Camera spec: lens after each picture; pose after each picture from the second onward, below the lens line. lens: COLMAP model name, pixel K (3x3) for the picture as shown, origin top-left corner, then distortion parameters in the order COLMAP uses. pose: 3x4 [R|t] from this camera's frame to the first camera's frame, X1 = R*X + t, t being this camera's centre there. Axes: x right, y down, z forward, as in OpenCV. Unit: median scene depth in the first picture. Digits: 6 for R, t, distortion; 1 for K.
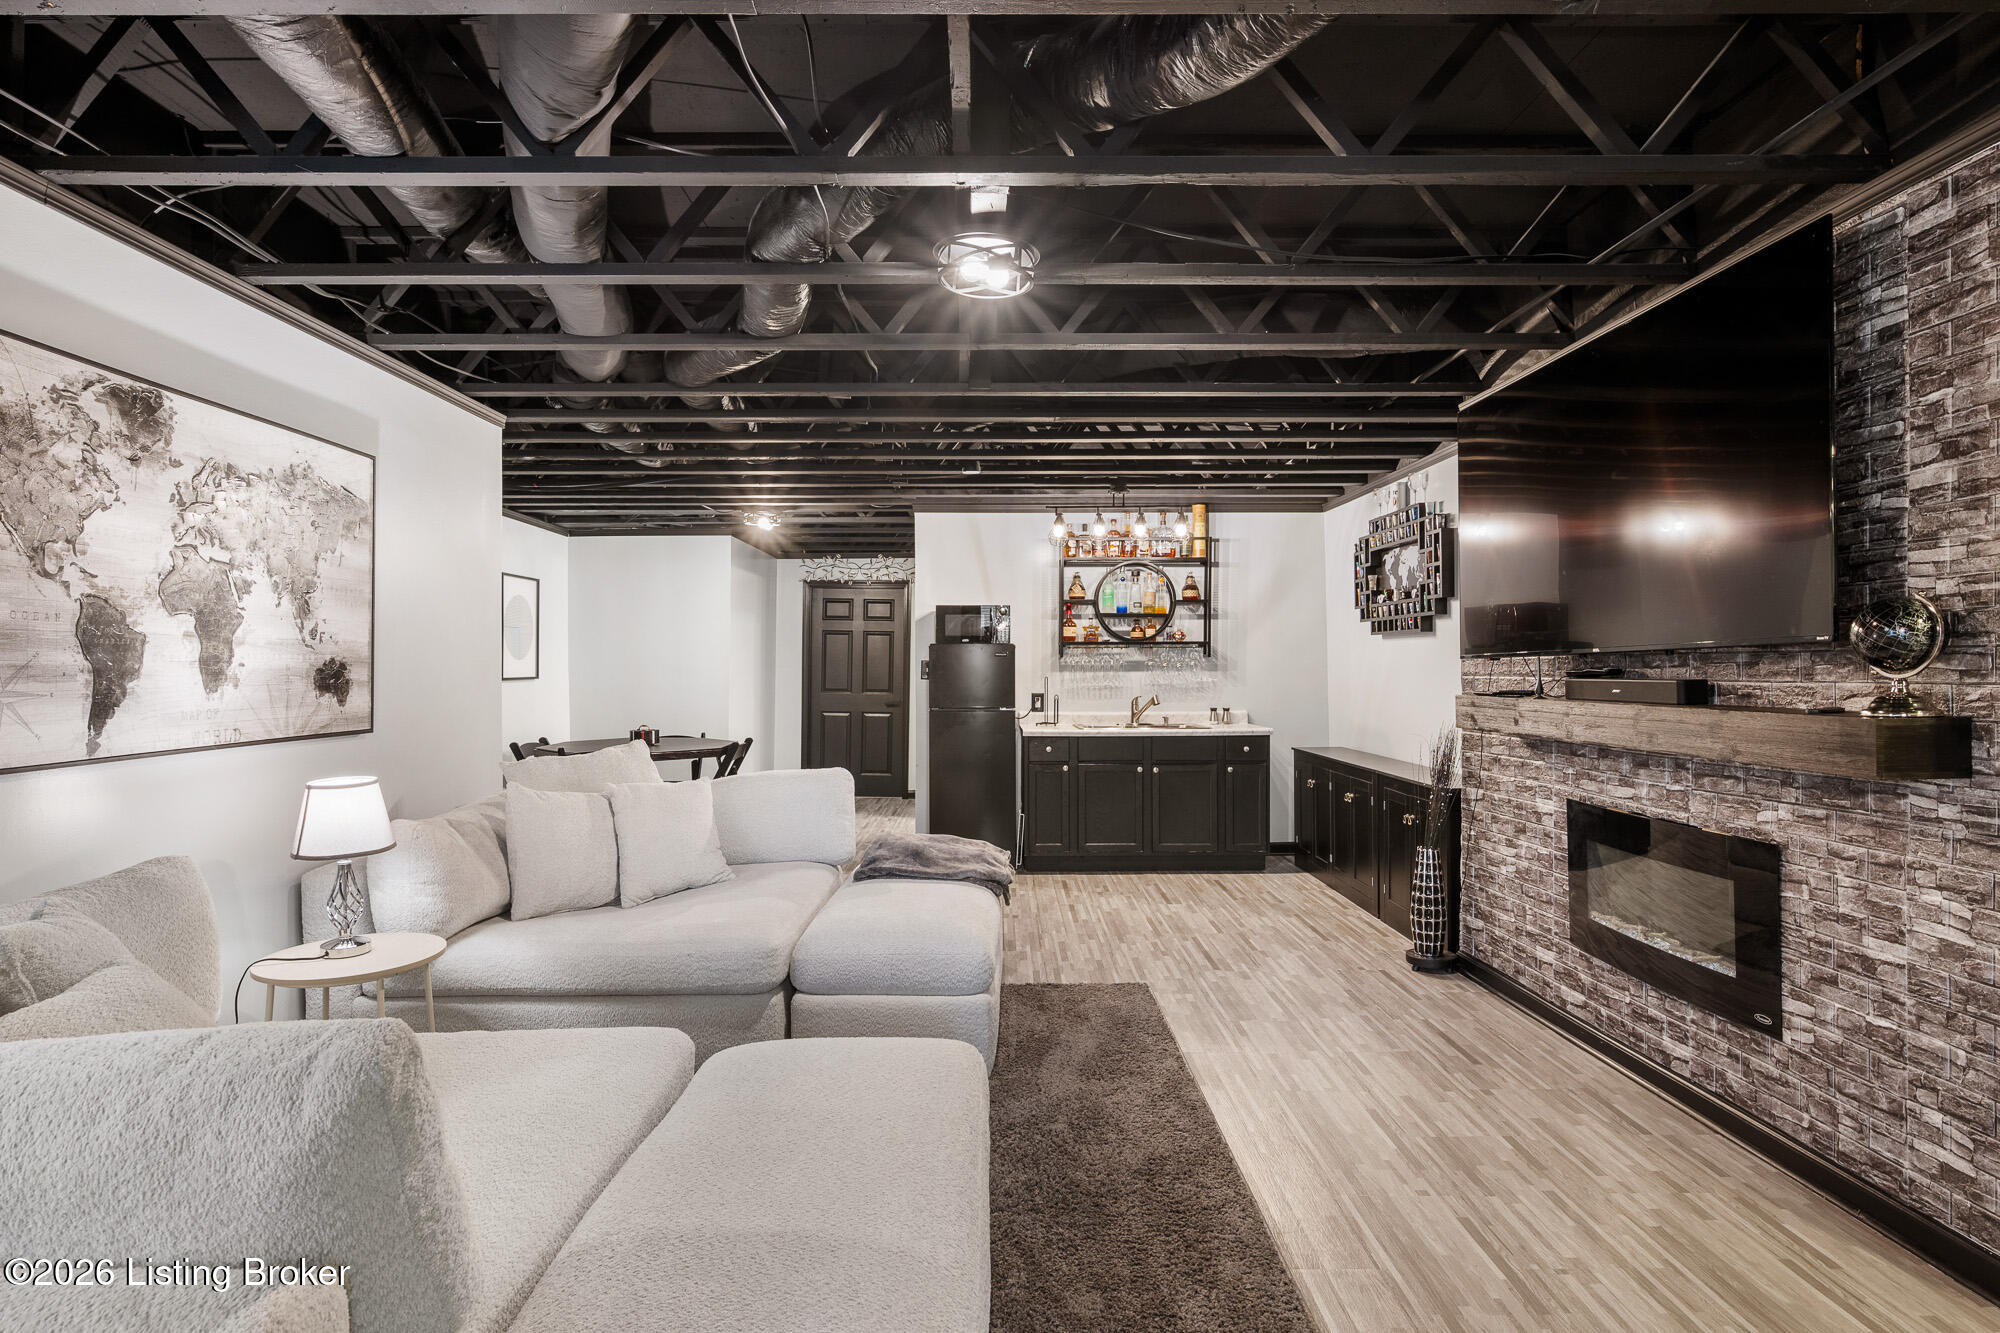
lens RADIAL K [[1001.4, 0, 1000.0], [0, 1001.4, 666.5], [0, 0, 1]] dist [-0.000508, -0.000683]
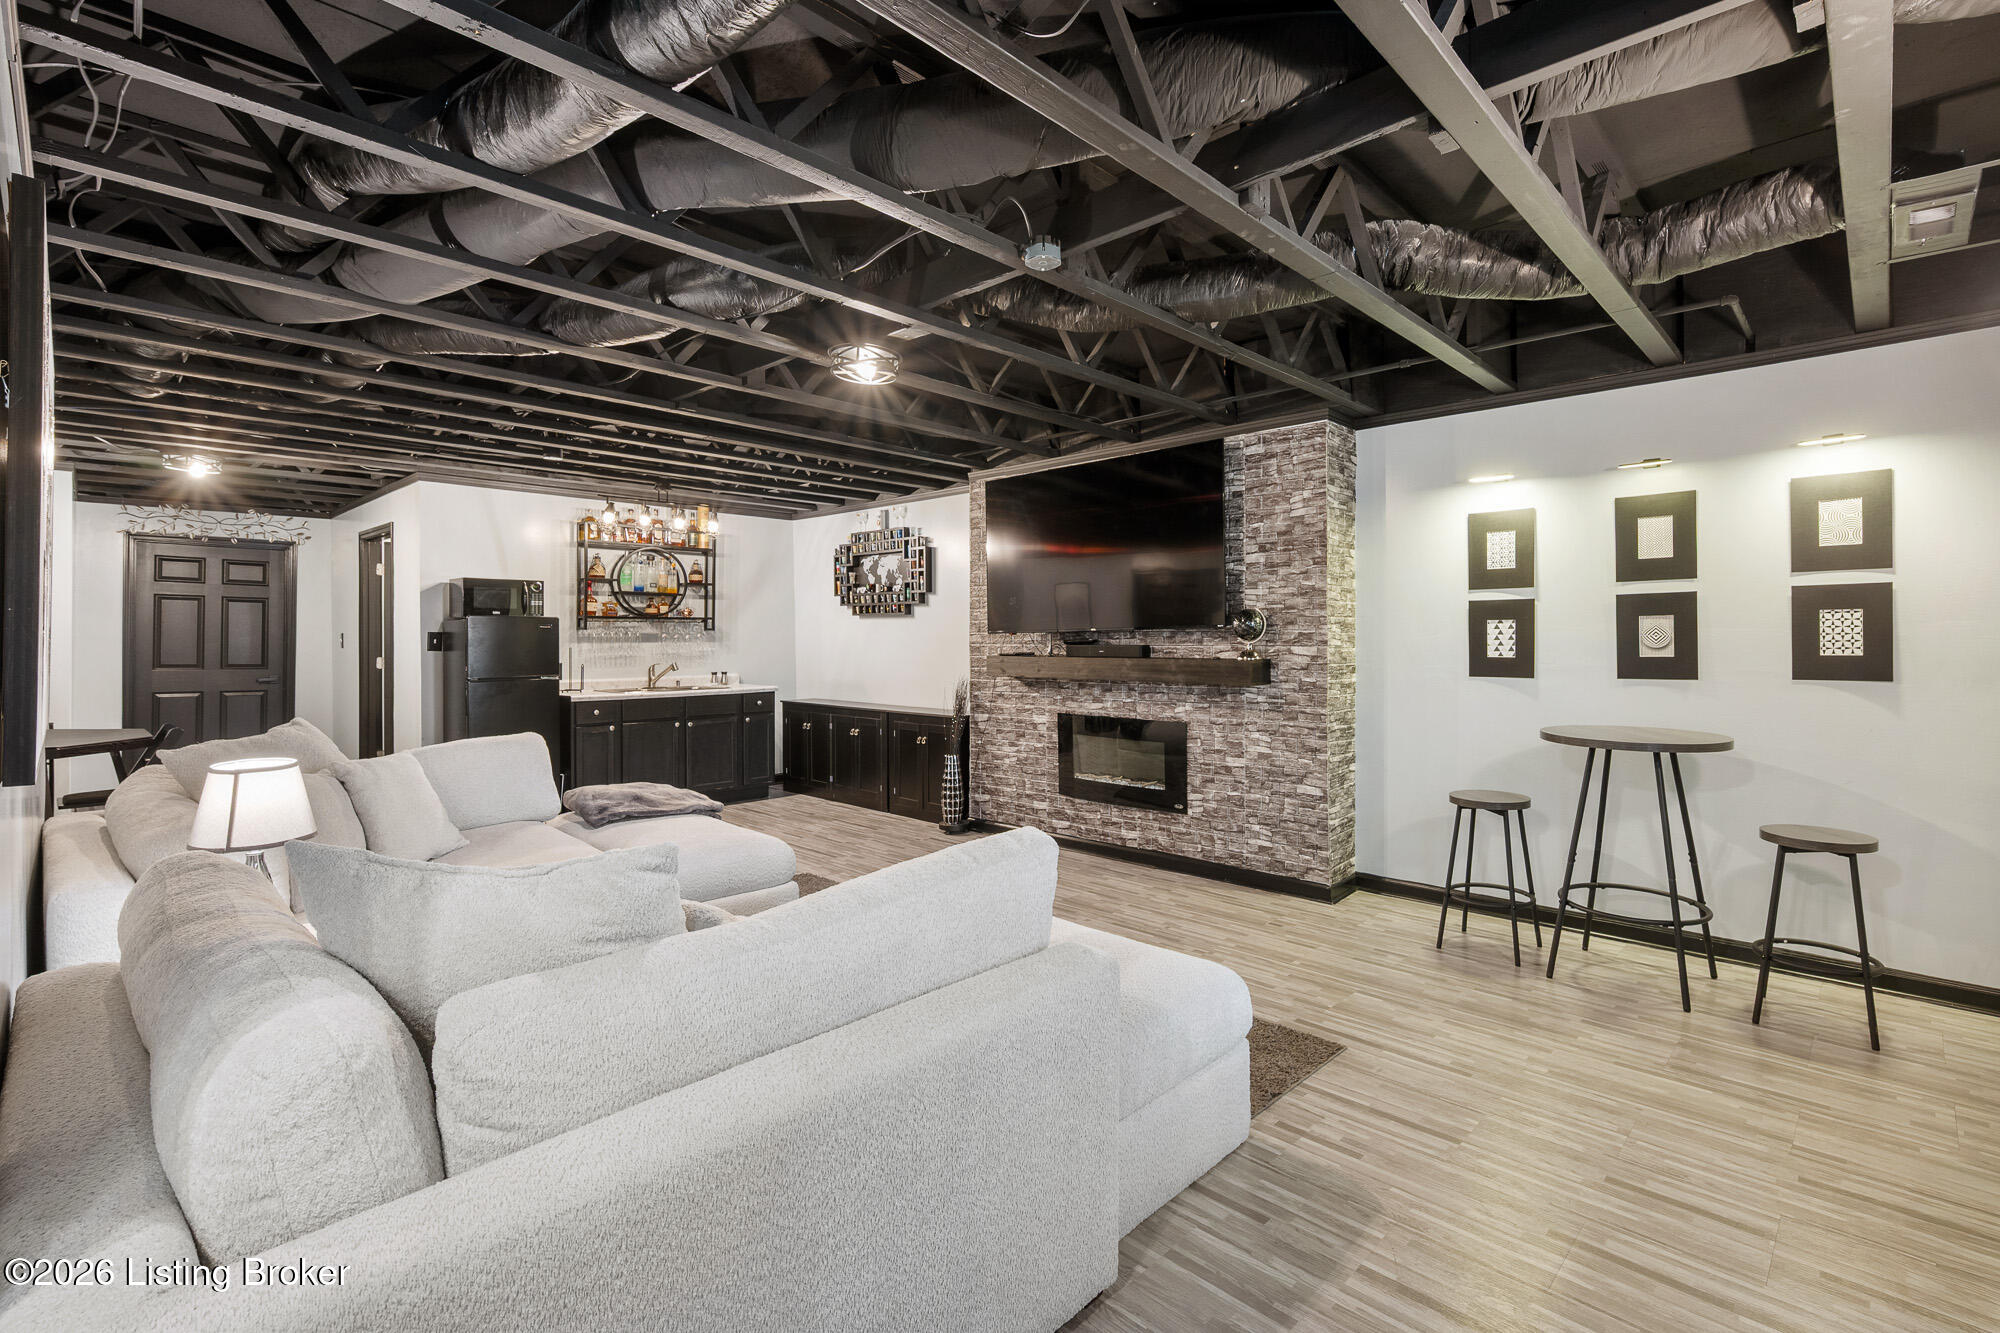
lens RADIAL K [[903.7, 0, 1000.5], [0, 903.7, 633.2], [0, 0, 1]] dist [0.000113, -0.000040]
pose [[0.703070, 0.004226, 0.711108, -0.573609], [-0.000410, 0.999985, -0.005538, -0.000176], [-0.711121, 0.003603, 0.703061, -0.045835]]
